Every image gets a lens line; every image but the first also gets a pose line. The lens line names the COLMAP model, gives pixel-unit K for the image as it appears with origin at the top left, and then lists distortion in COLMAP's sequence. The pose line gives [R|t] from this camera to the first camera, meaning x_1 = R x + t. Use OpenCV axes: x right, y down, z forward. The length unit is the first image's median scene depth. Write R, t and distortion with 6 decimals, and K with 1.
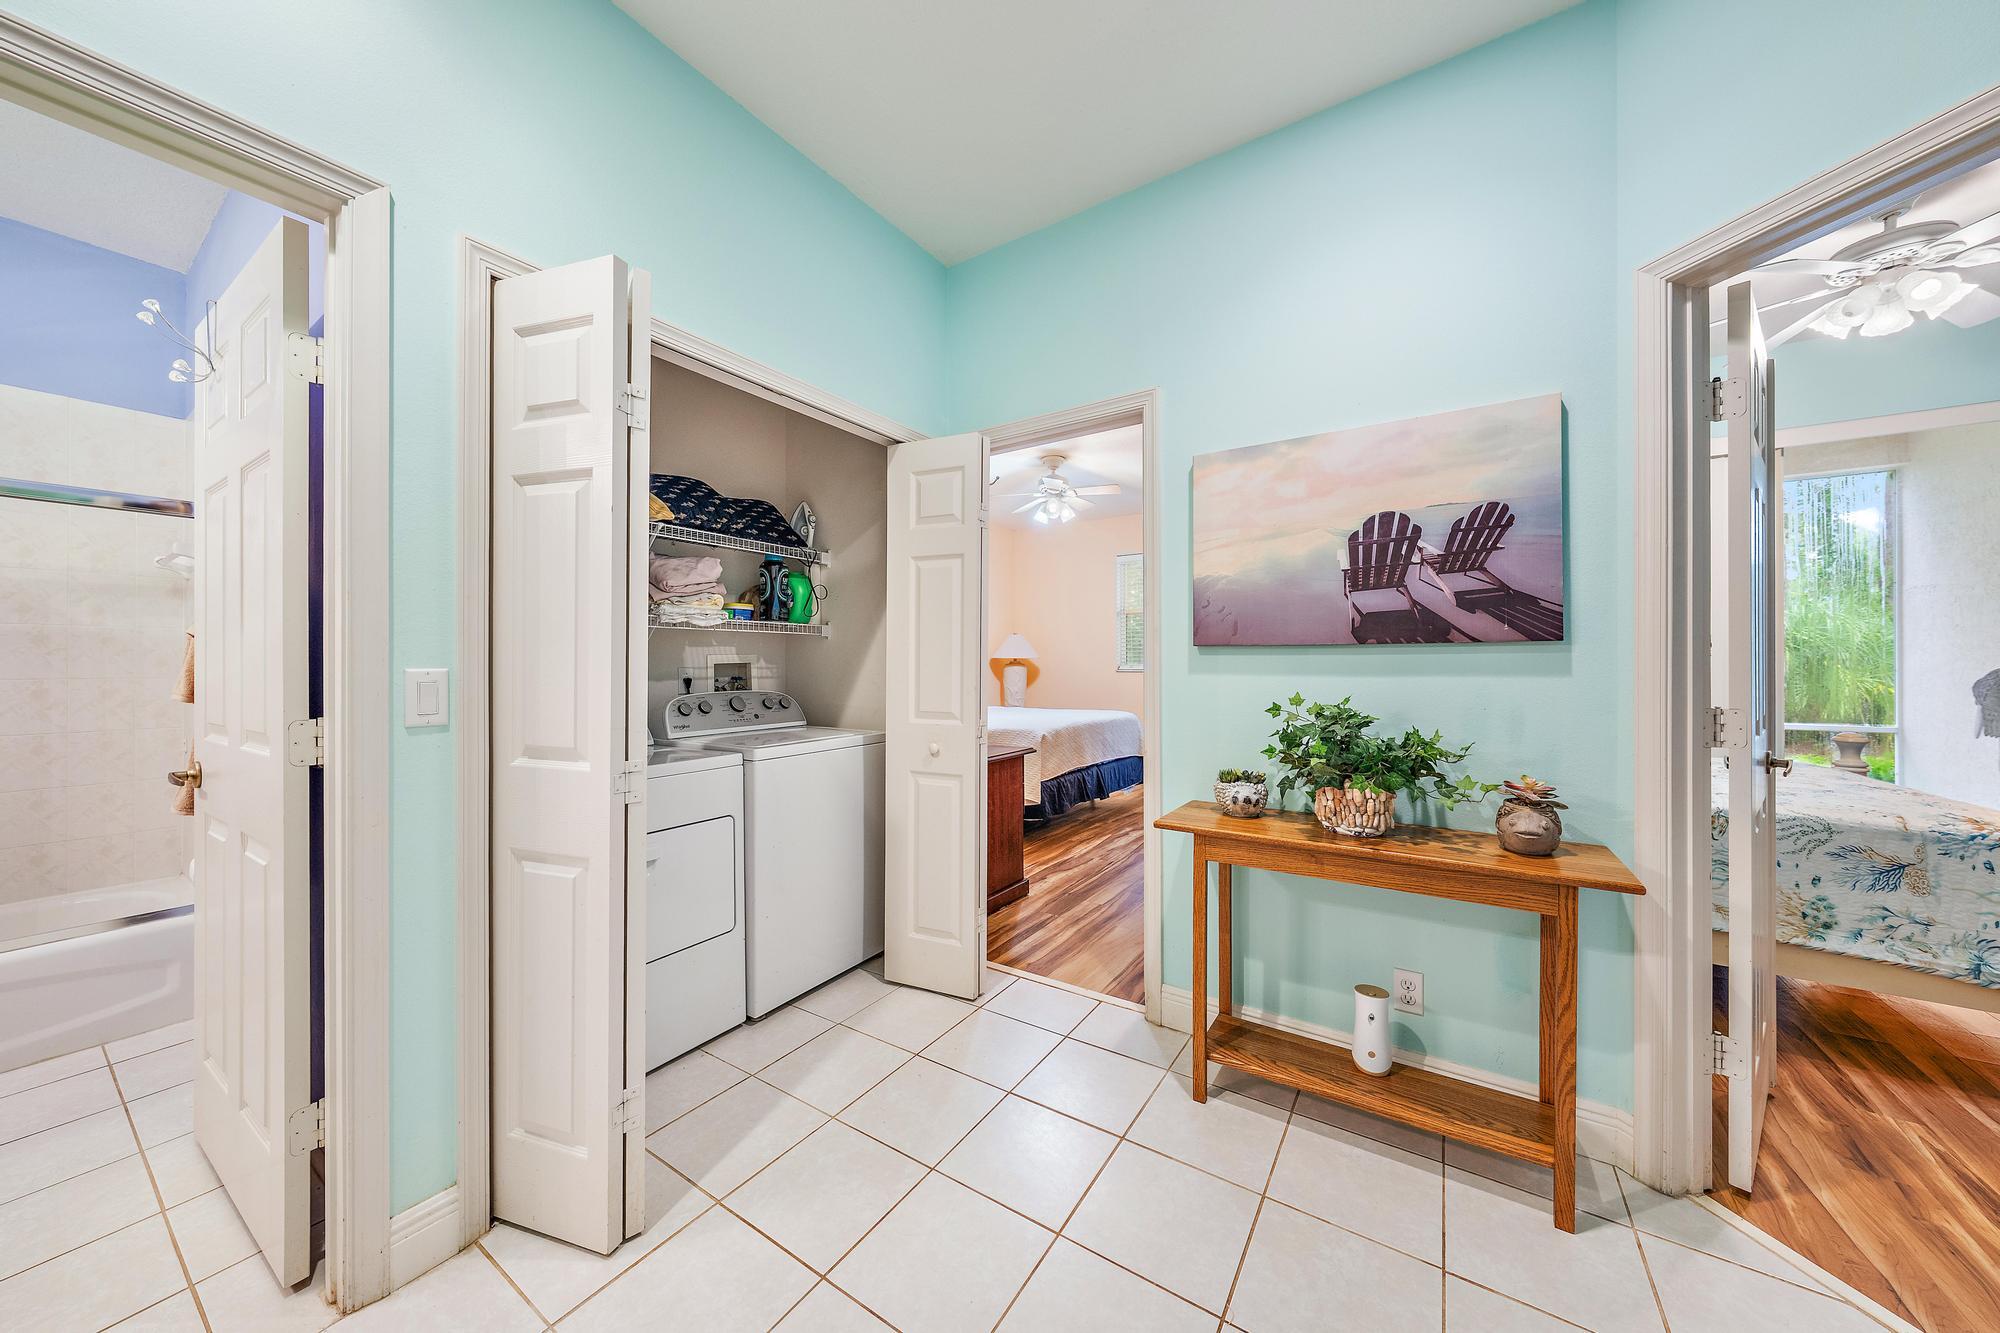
lens RADIAL K [[680.7, 0, 1001.8], [0, 680.7, 668.0], [0, 0, 1]] dist [0.000060, 0.000187]
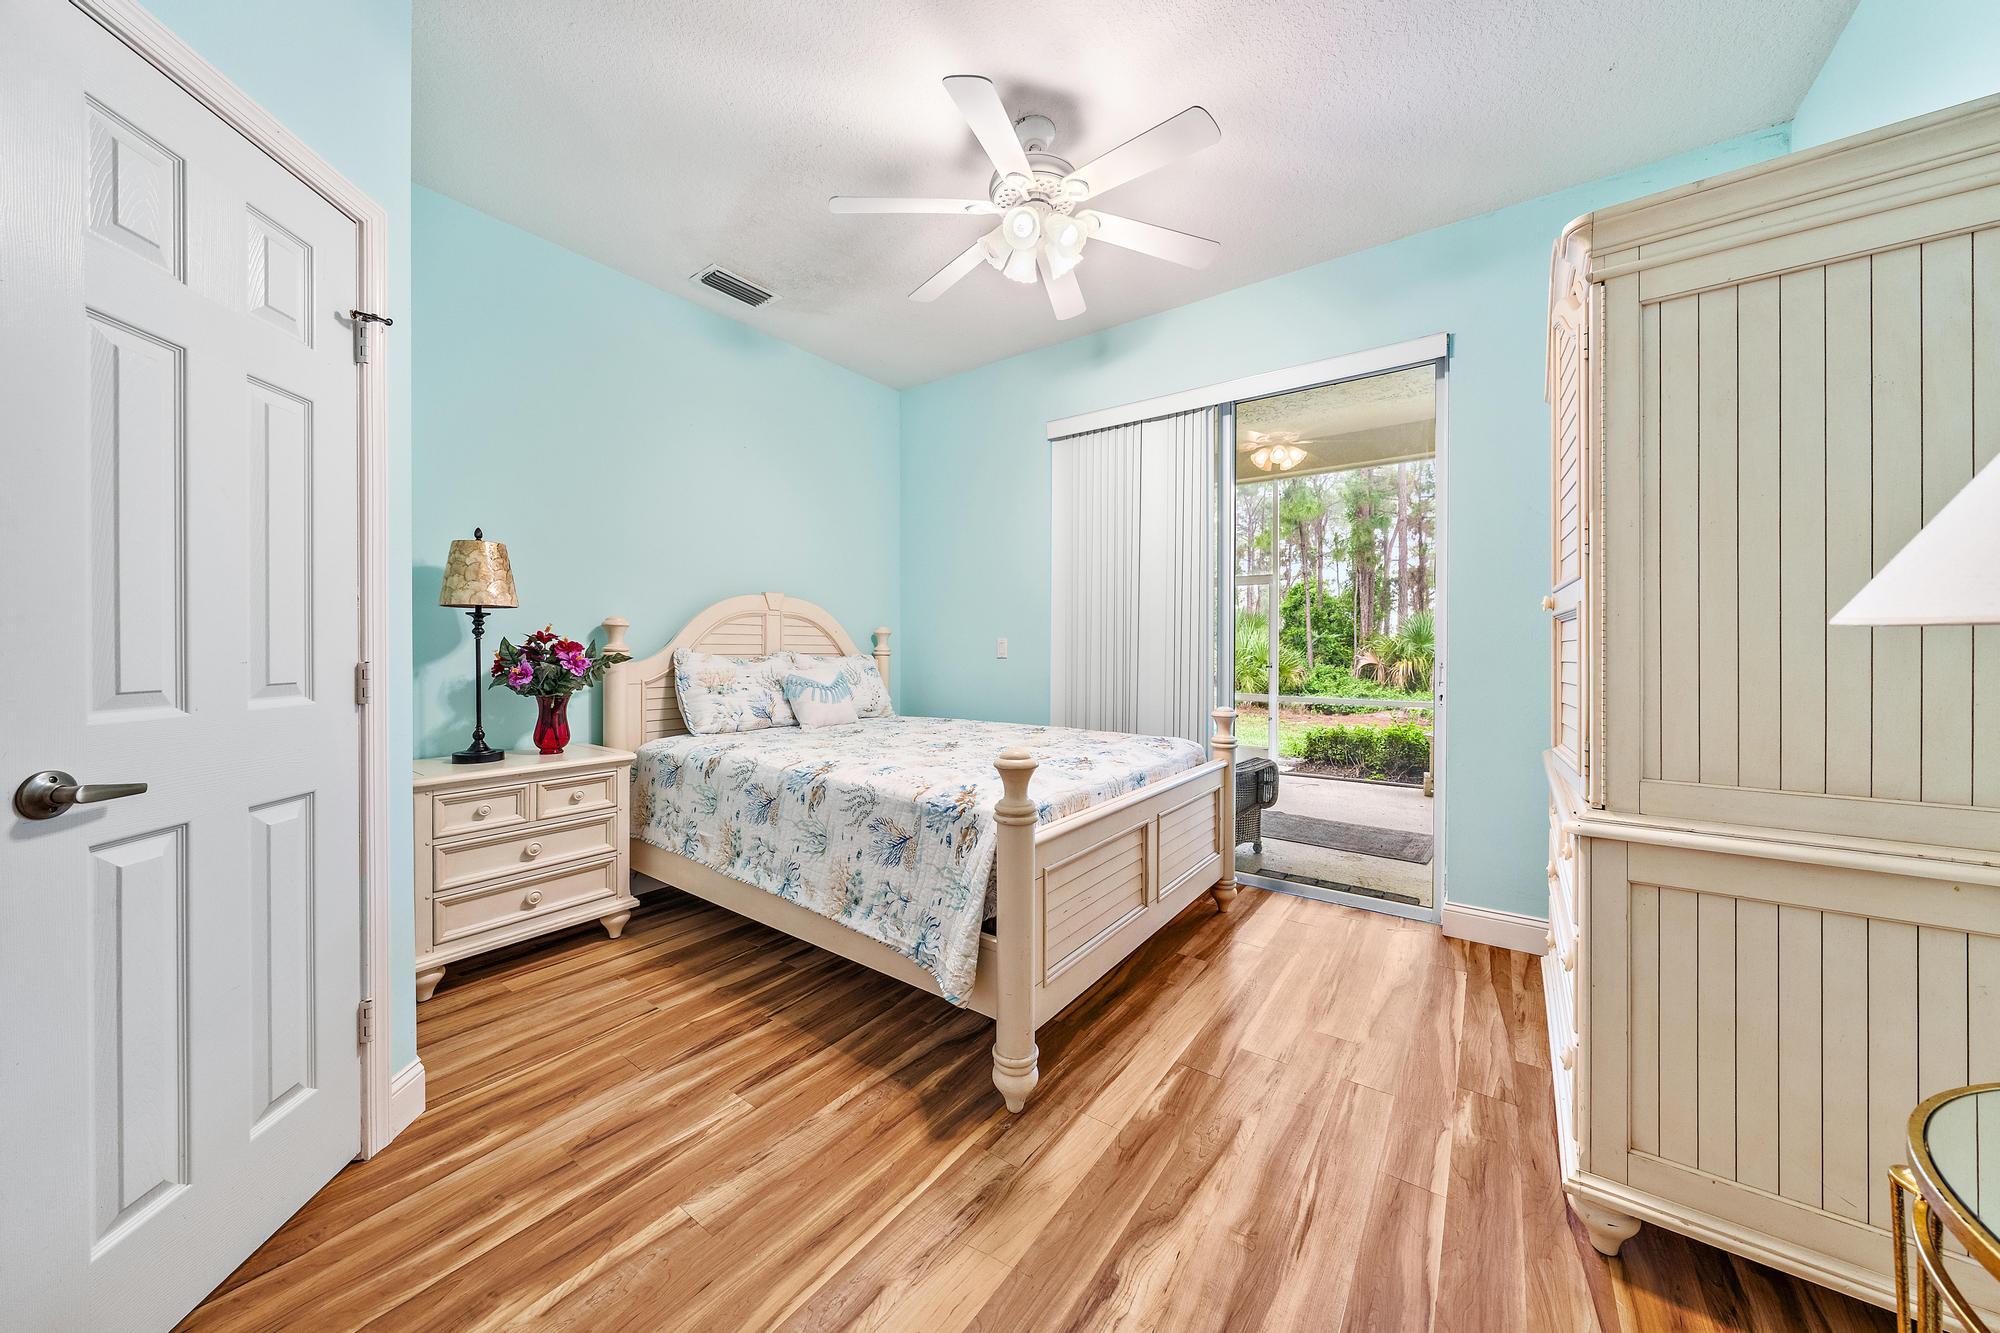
lens RADIAL K [[680.7, 0, 998.4], [0, 680.7, 660.5], [0, 0, 1]] dist [0.000060, 0.000187]
pose [[0.998215, 0.003786, -0.059606, 1.464218], [-0.003436, 0.999976, 0.005969, 0.036228], [0.059627, -0.005753, 0.998204, 0.066350]]
